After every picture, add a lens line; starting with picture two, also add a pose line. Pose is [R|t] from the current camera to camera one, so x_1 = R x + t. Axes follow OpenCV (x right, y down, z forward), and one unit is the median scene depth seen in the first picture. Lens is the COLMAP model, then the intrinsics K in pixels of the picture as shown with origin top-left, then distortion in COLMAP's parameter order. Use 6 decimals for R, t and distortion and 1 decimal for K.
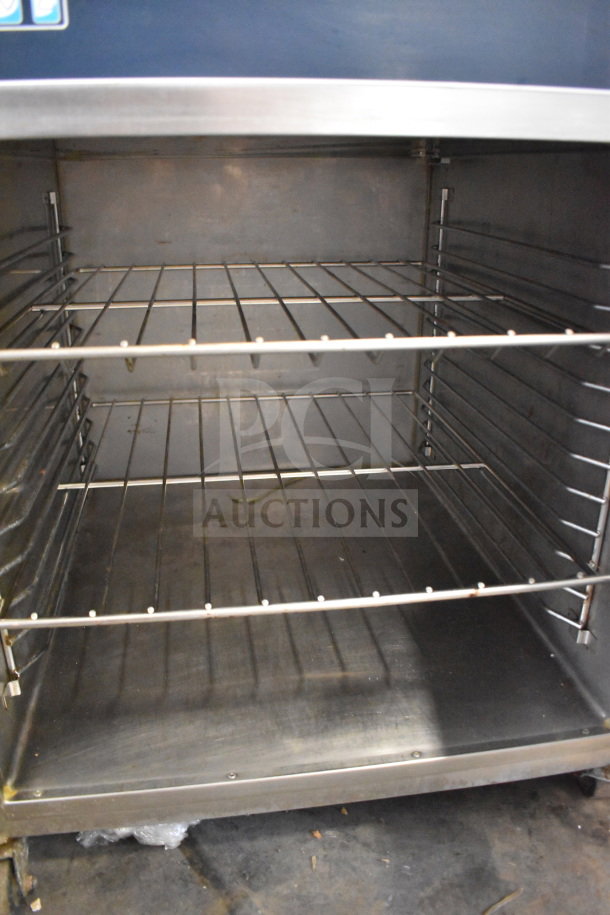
lens RADIAL K [[720.7, 0, 302.9], [0, 720.7, 454.8], [0, 0, 1]] dist [-0.078827, 0.005177]
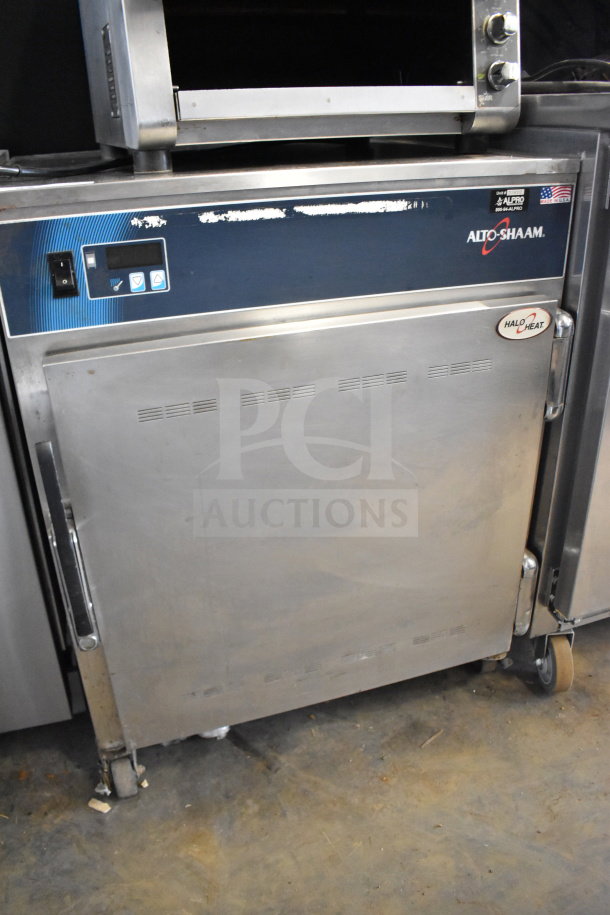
lens RADIAL K [[720.7, 0, 306.0], [0, 720.7, 456.6], [0, 0, 1]] dist [-0.078827, 0.005177]
pose [[0.986225, -0.092981, 0.136801, -0.168065], [0.080599, 0.992358, 0.093429, -0.195672], [-0.144443, -0.081116, 0.986183, -0.548943]]
